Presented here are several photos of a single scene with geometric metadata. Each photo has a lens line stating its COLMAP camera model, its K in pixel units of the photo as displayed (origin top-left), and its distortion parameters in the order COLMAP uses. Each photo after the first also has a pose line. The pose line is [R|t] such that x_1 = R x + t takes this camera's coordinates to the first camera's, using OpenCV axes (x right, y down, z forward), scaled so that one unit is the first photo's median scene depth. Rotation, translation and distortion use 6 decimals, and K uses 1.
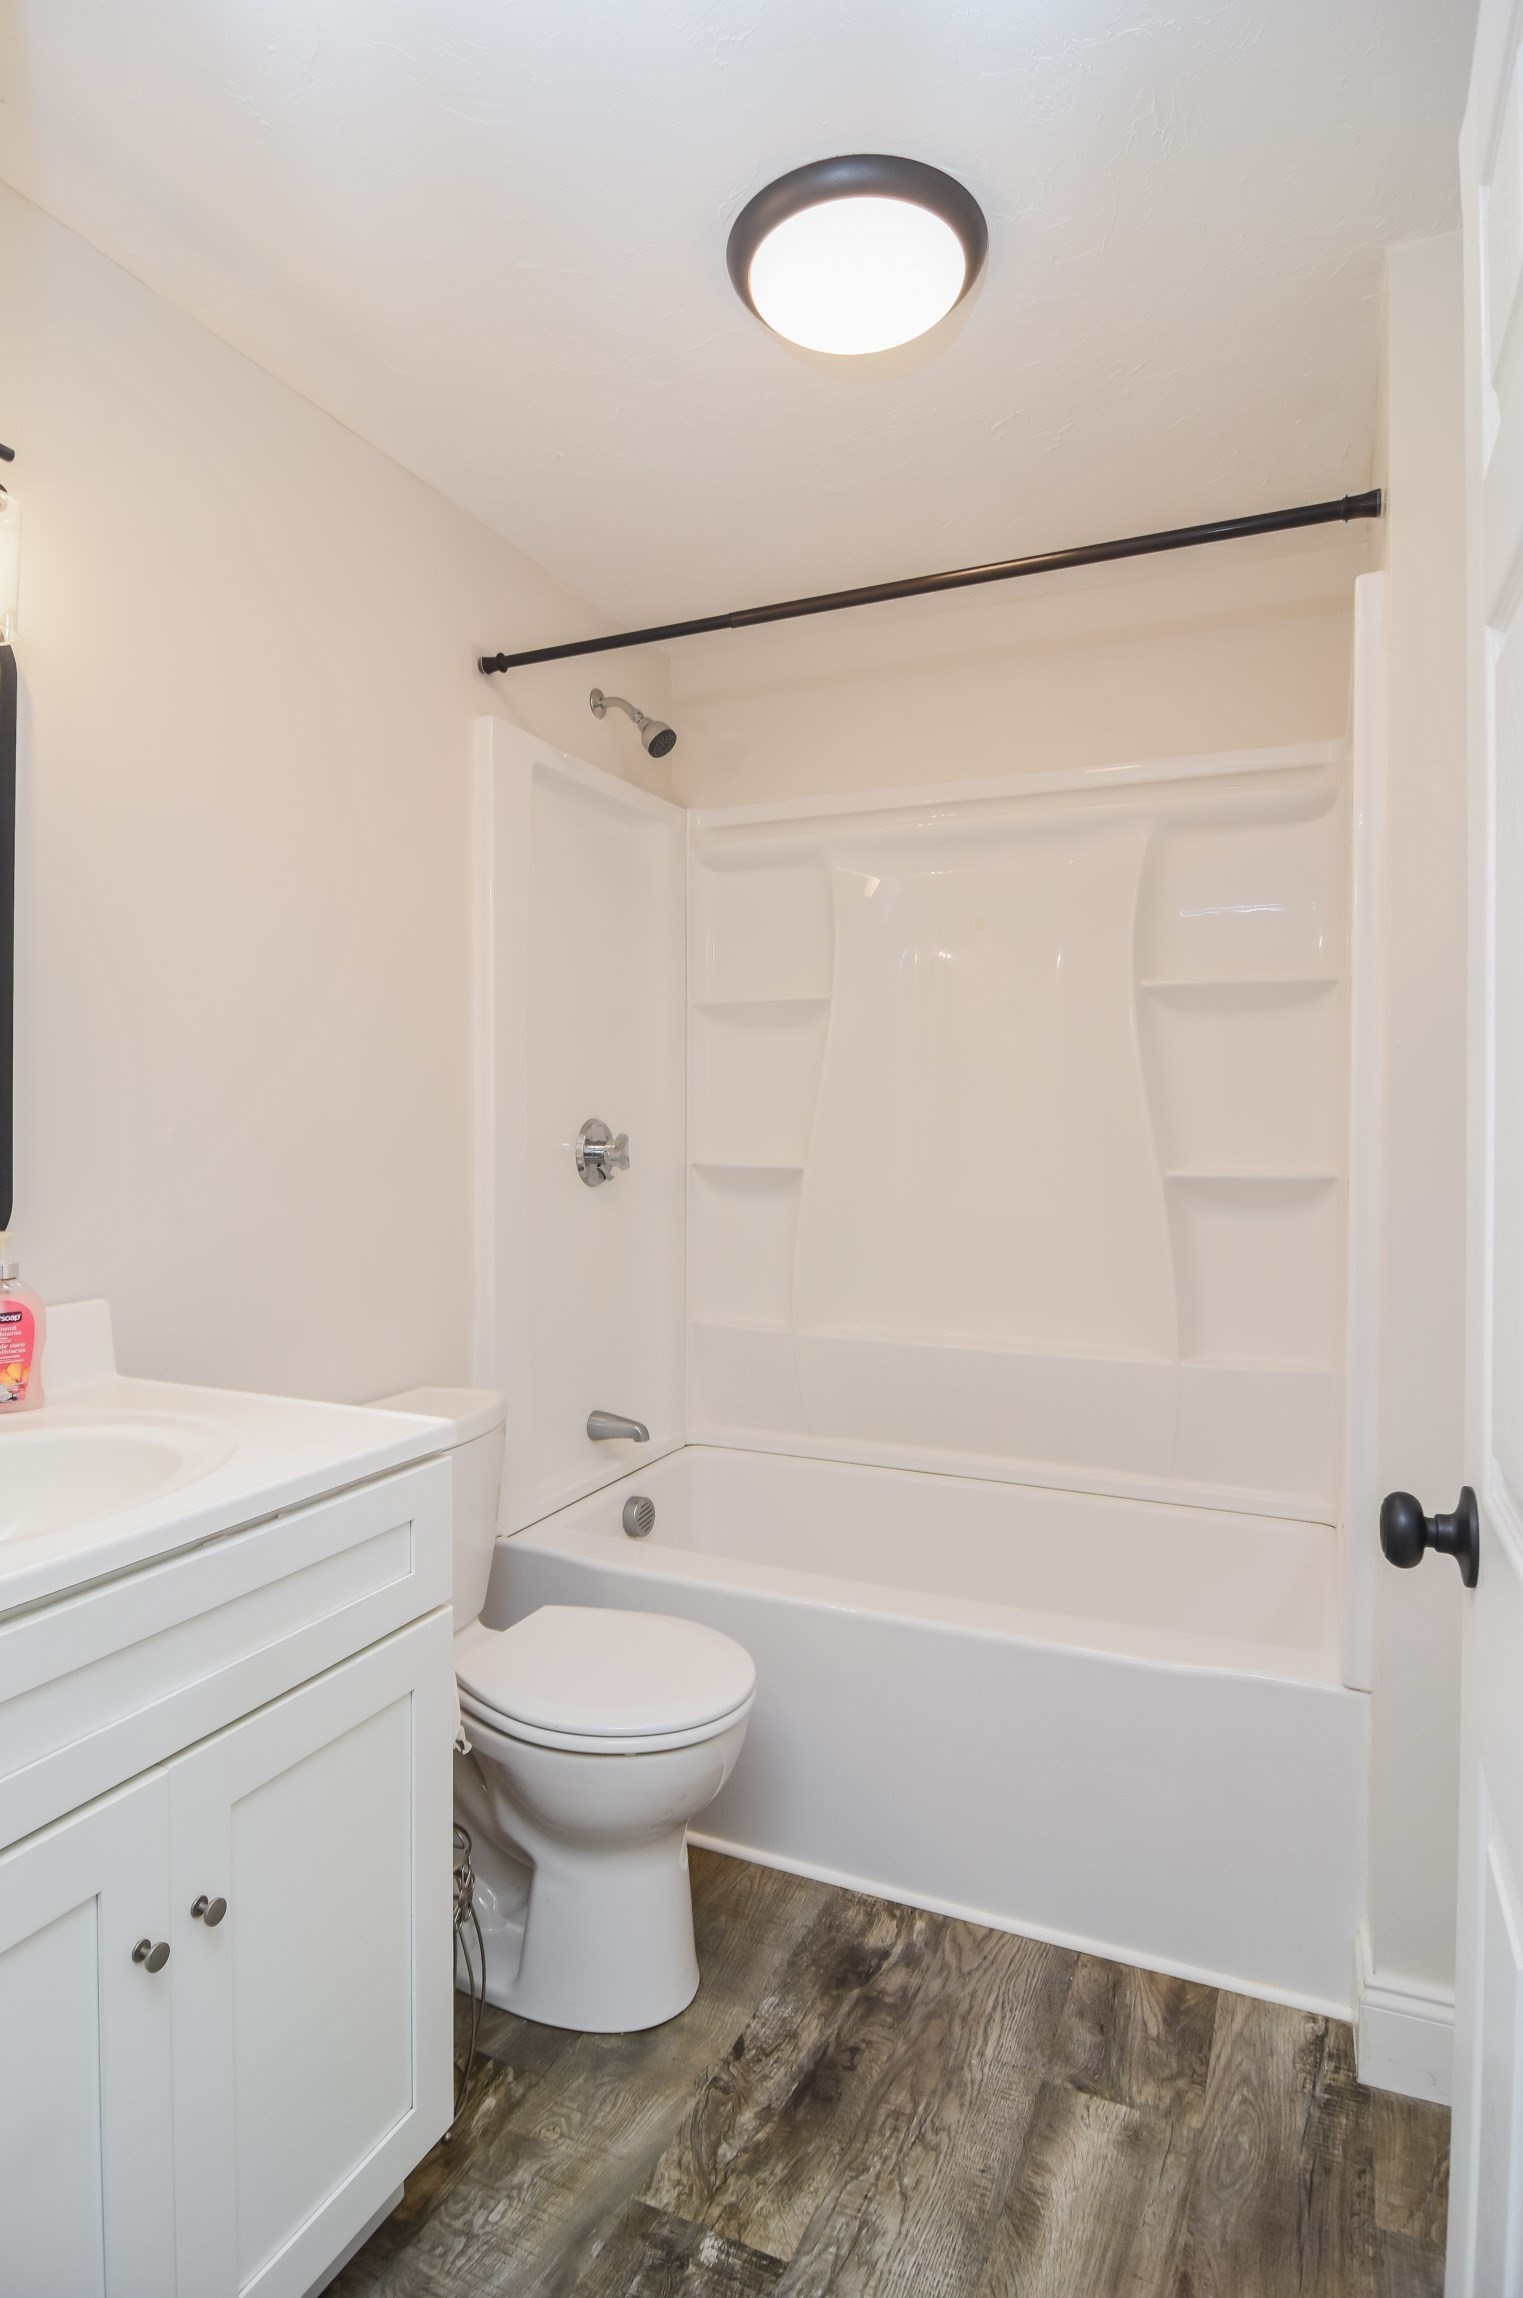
lens RADIAL K [[1244.3, 0, 748.8], [0, 1244.3, 1129.9], [0, 0, 1]] dist [-0.005606, -0.011931]
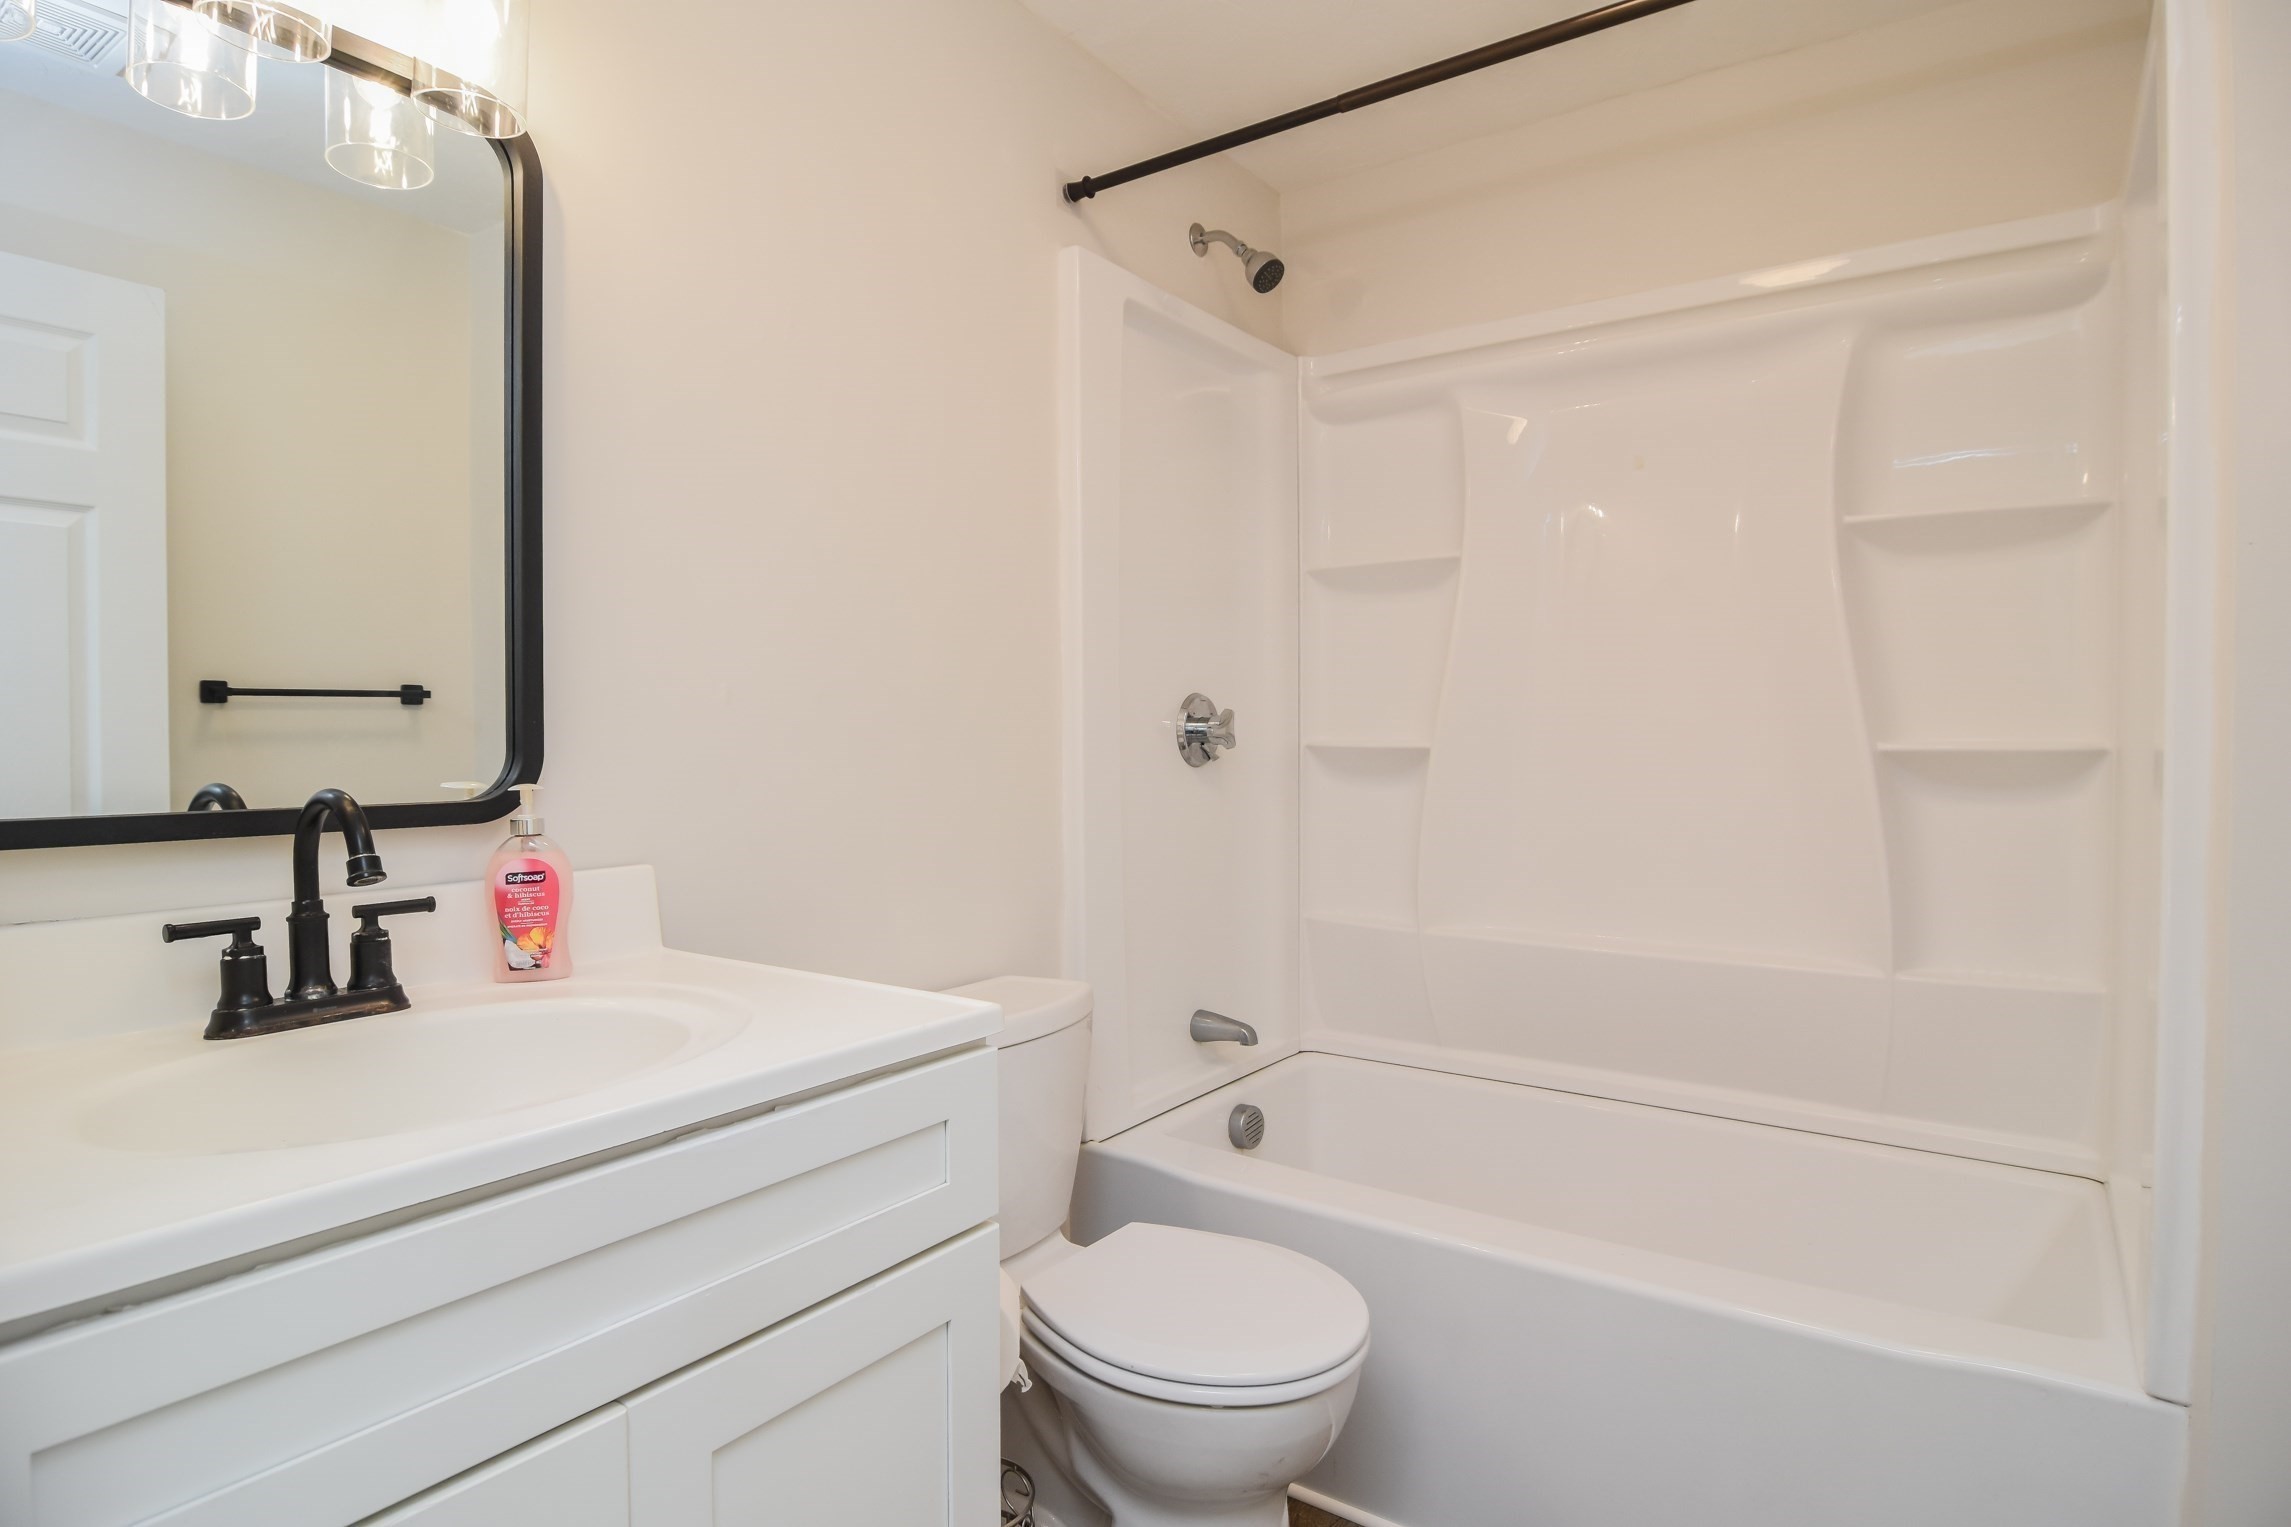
lens RADIAL K [[1225.0, 0, 1151.2], [0, 1225.0, 758.3], [0, 0, 1]] dist [-0.006527, -0.011362]
pose [[0.982975, -0.002723, -0.183720, 0.013432], [0.004799, 0.999930, 0.010856, 0.043797], [0.183677, -0.011552, 0.982919, 0.155162]]
